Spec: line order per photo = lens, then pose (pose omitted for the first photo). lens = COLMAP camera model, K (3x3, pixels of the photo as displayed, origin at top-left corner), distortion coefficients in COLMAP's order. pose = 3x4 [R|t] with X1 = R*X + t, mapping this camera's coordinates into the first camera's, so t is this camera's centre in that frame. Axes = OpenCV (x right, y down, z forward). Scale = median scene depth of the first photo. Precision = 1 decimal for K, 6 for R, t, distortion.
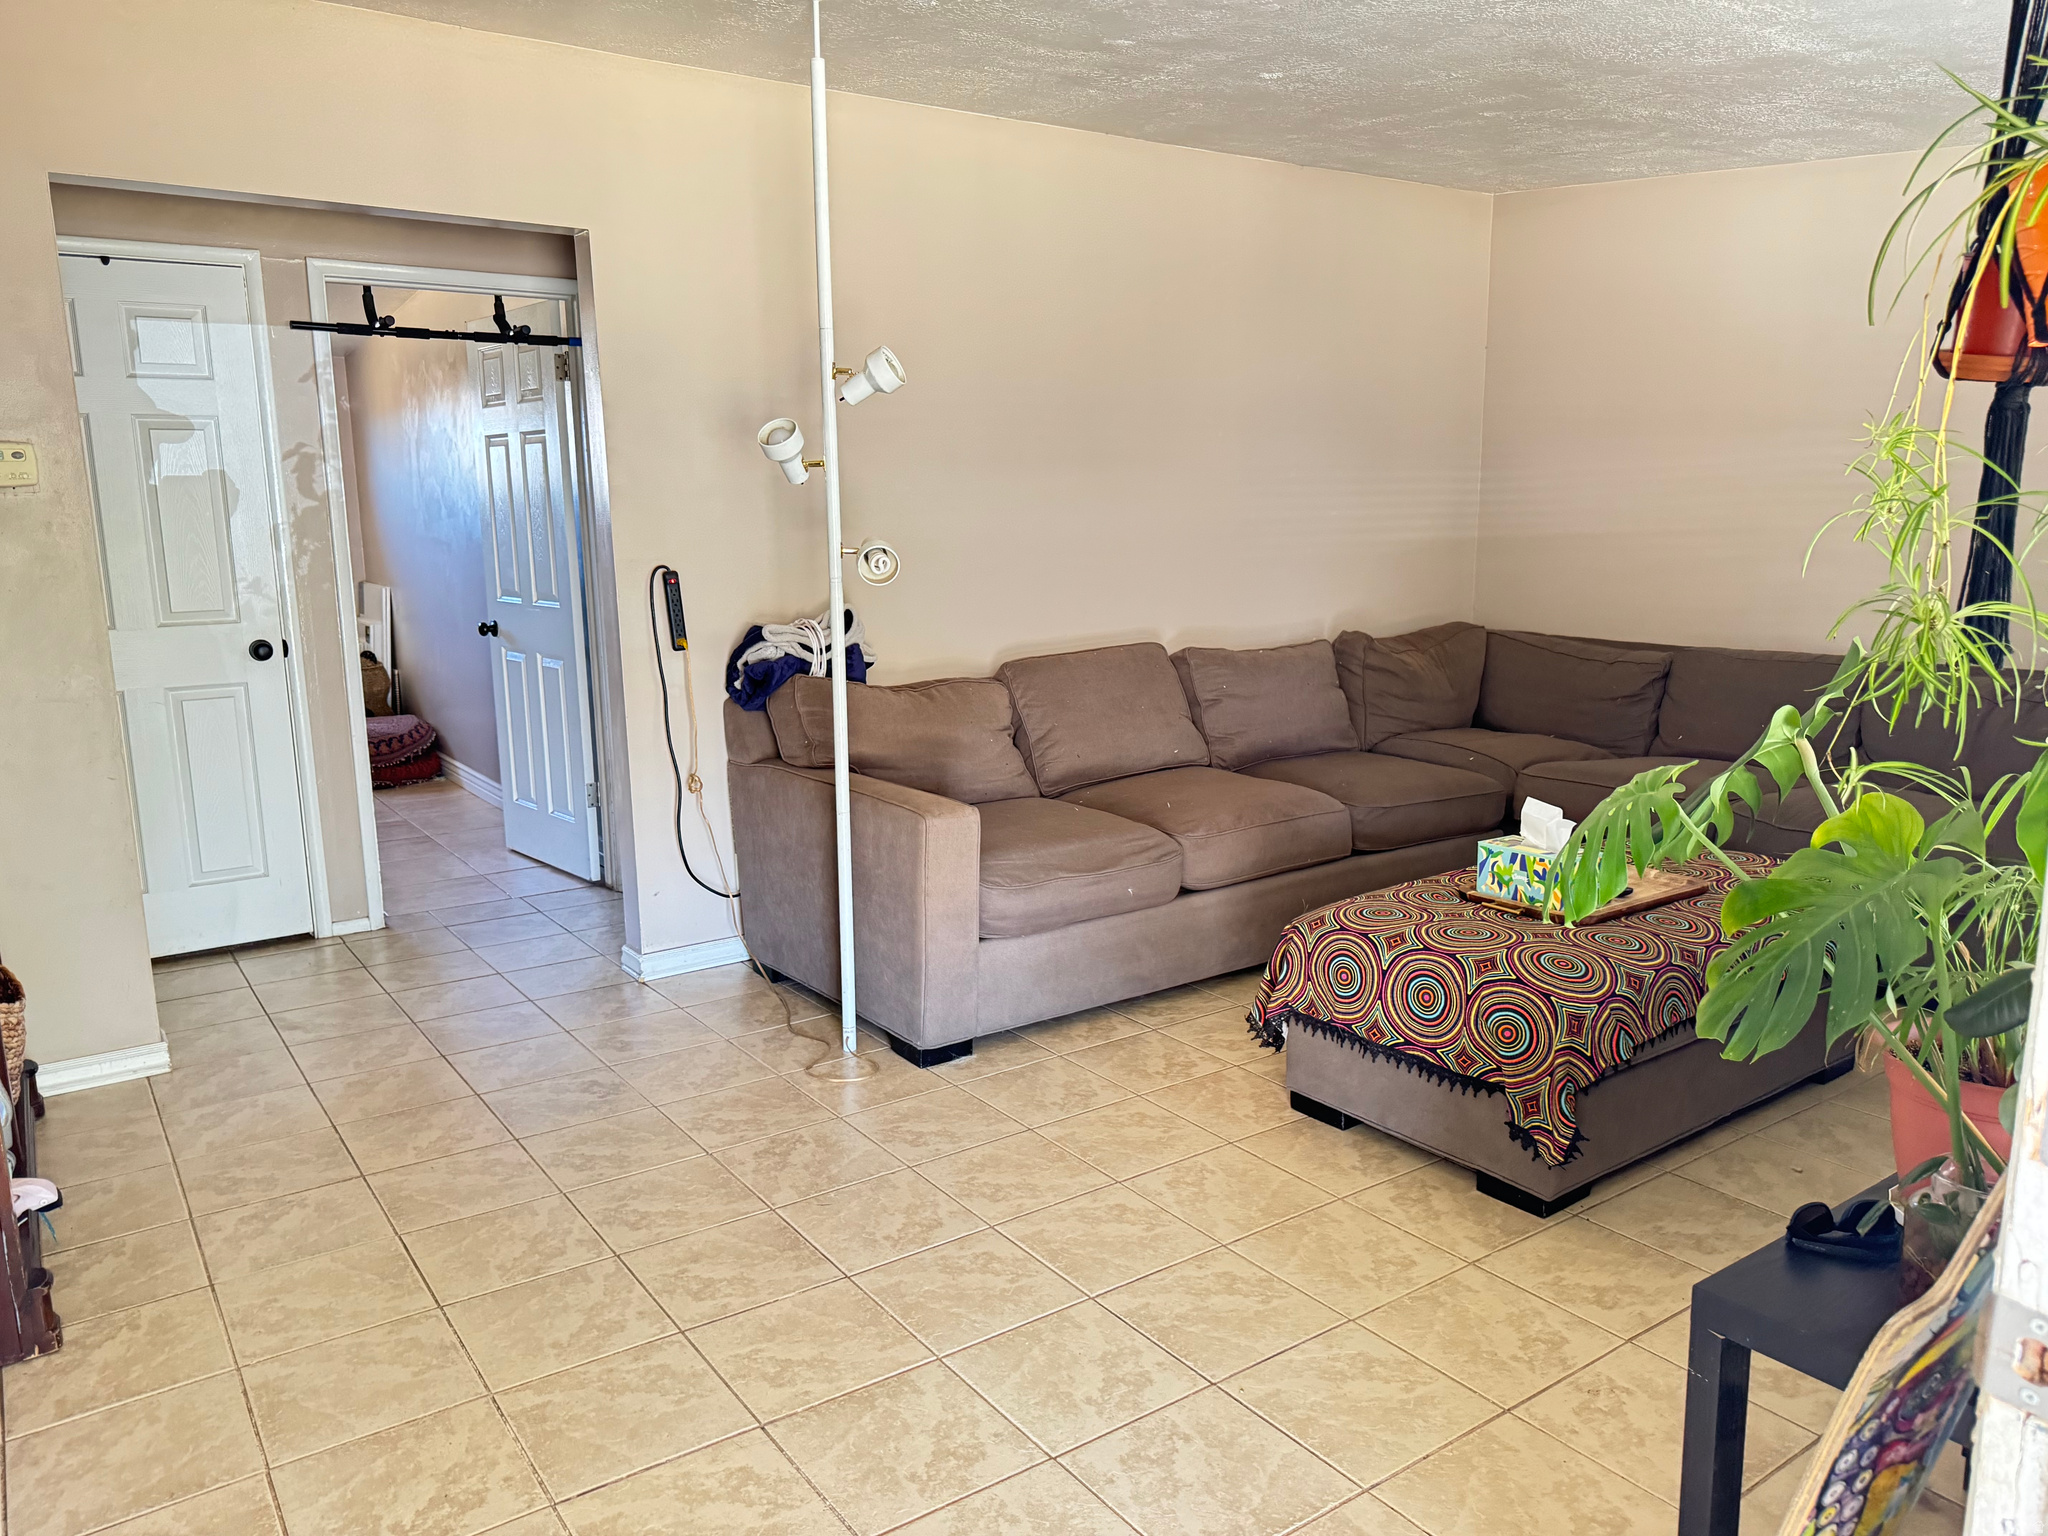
lens RADIAL K [[1437.0, 0, 1029.6], [0, 1437.0, 763.5], [0, 0, 1]] dist [0.058522, -0.087179]
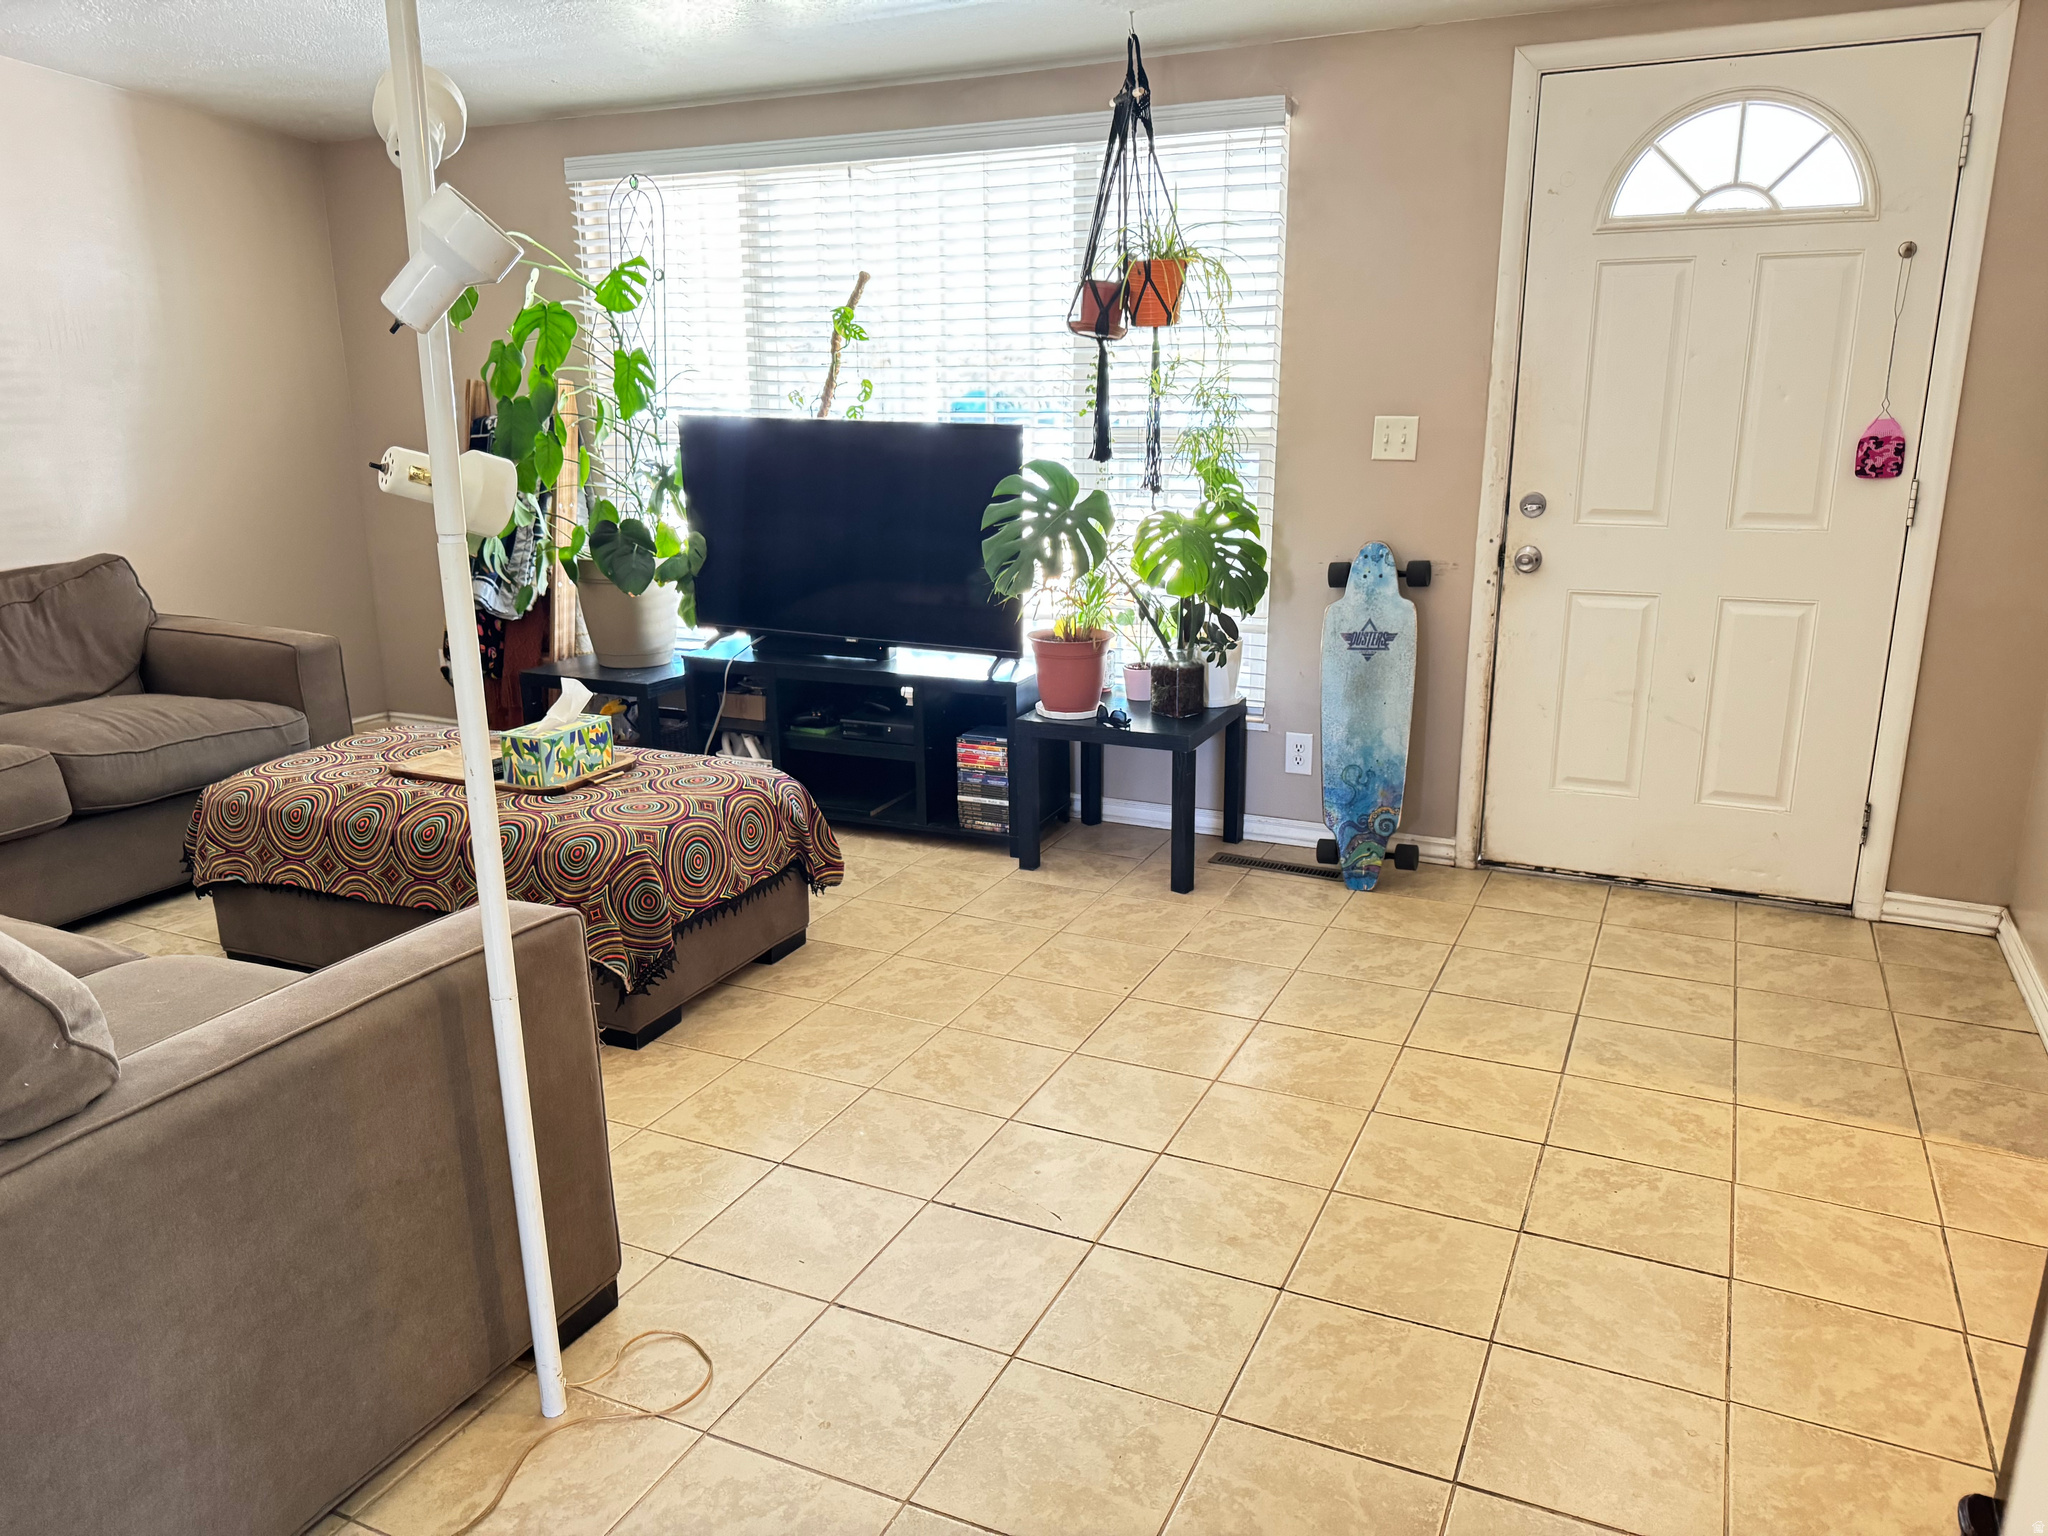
lens RADIAL K [[1437.0, 0, 1033.9], [0, 1437.0, 756.9], [0, 0, 1]] dist [0.058522, -0.087179]
pose [[-0.512063, -0.202179, 0.834814, -0.680773], [0.156649, 0.933623, 0.322195, -0.196513], [-0.844543, 0.295757, -0.446403, 1.130759]]
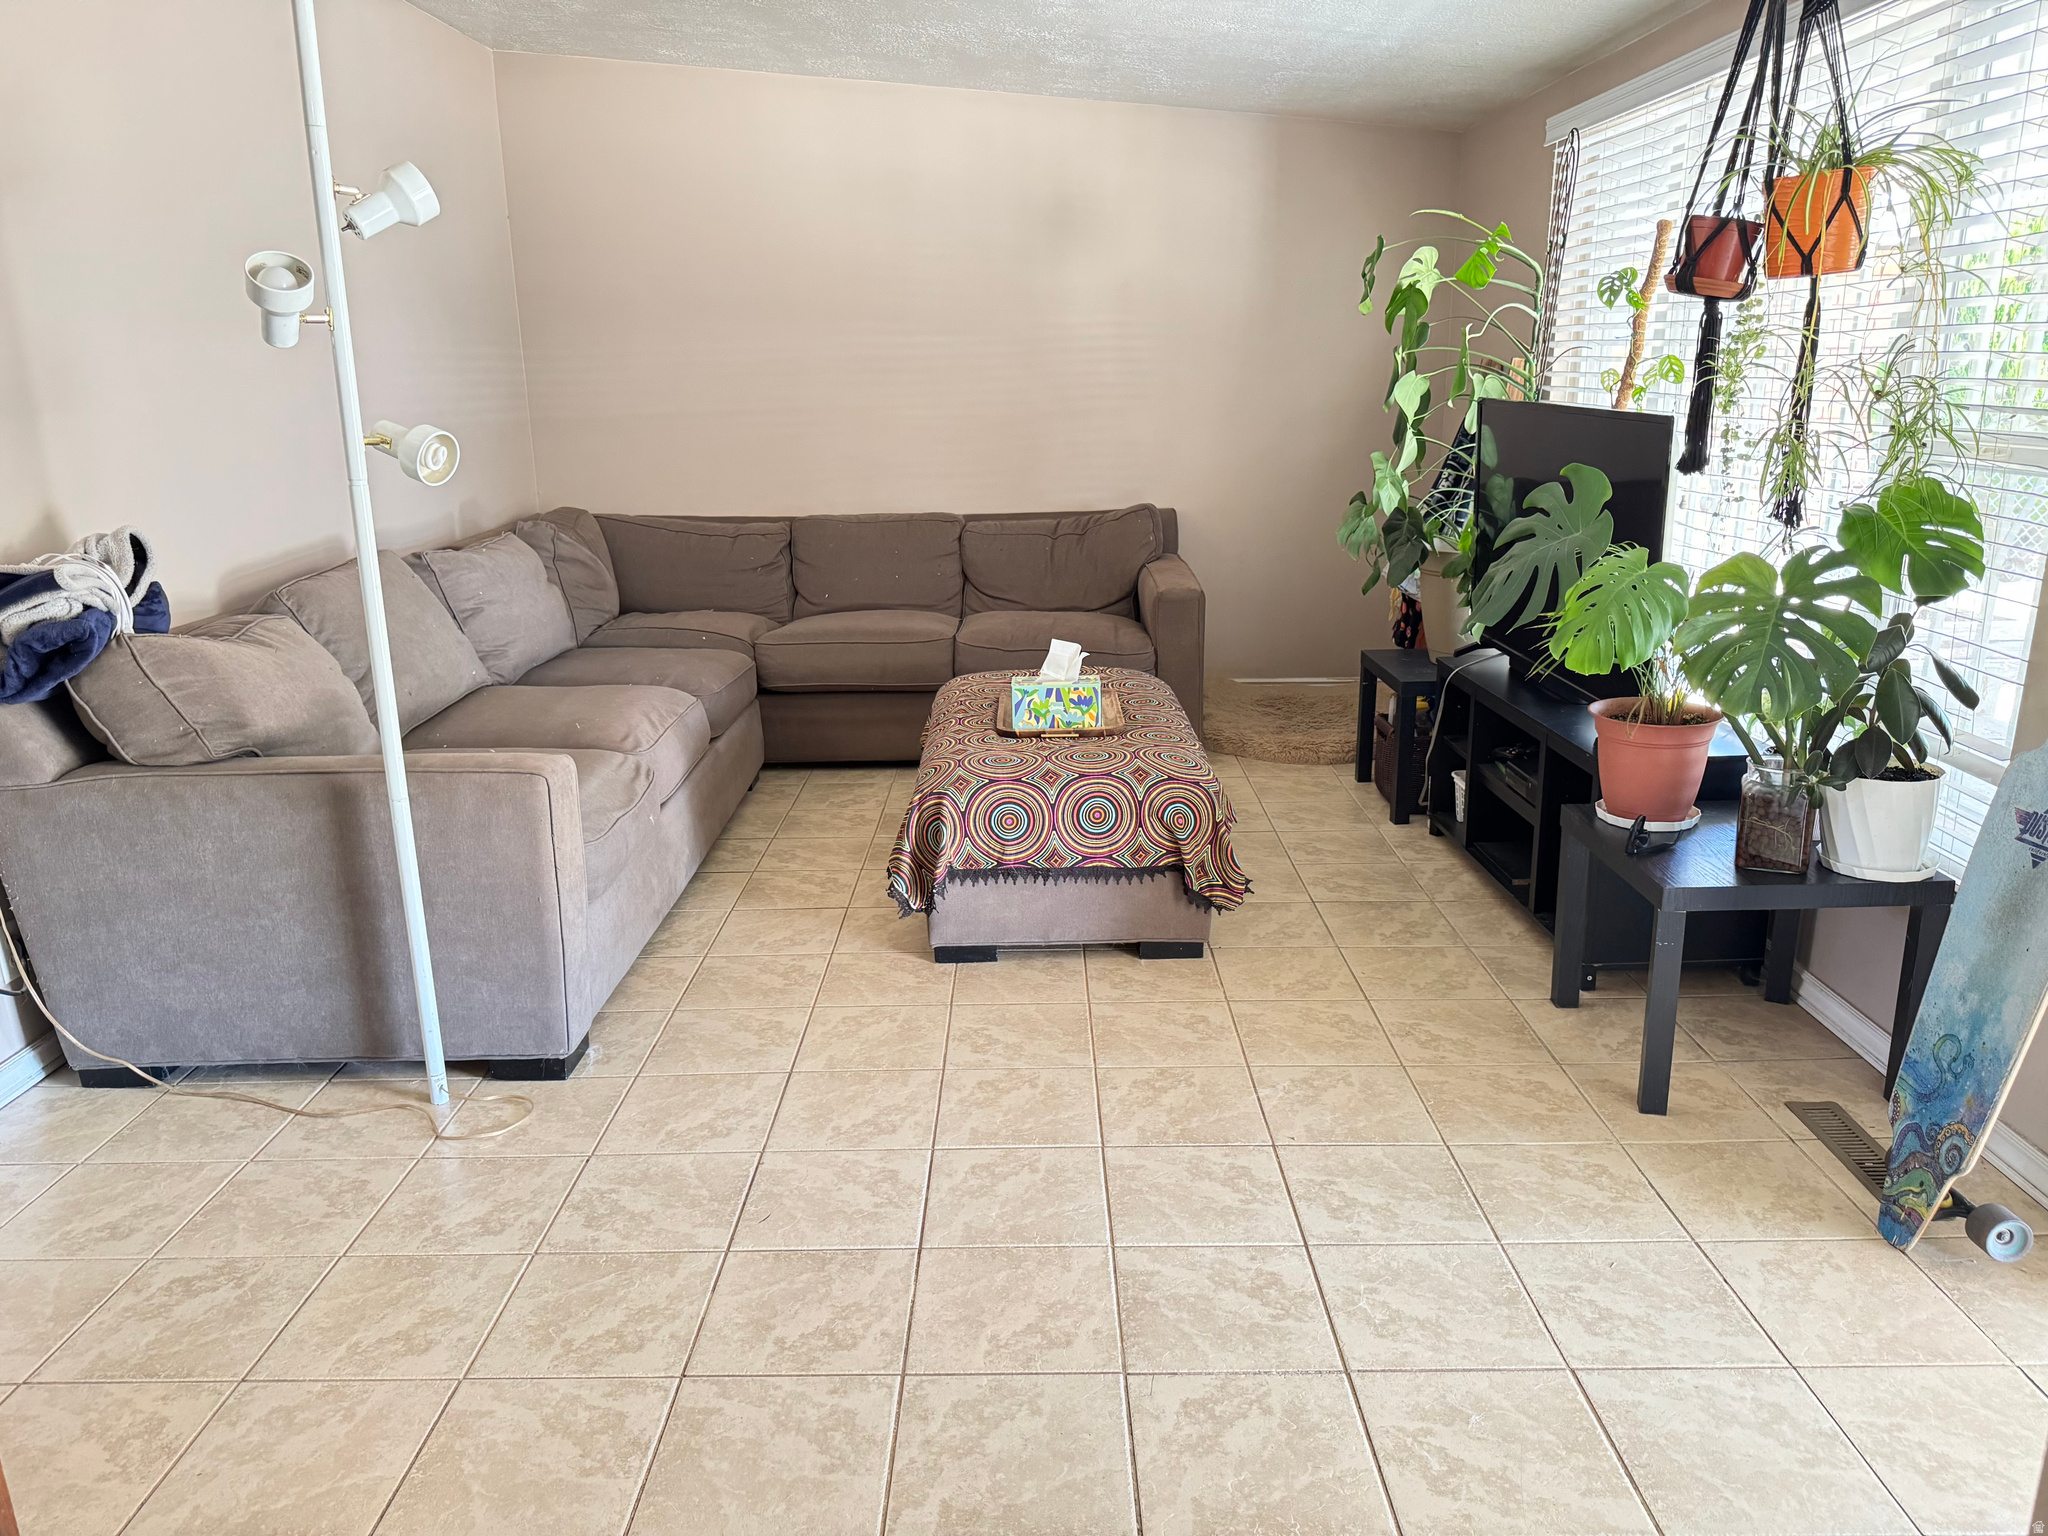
lens RADIAL K [[1437.0, 0, 1040.8], [0, 1437.0, 753.6], [0, 0, 1]] dist [0.058522, -0.087179]
pose [[0.565903, -0.200396, 0.799747, -0.576931], [0.144957, 0.979085, 0.142761, -0.050288], [-0.811628, 0.035140, 0.583116, 0.313437]]
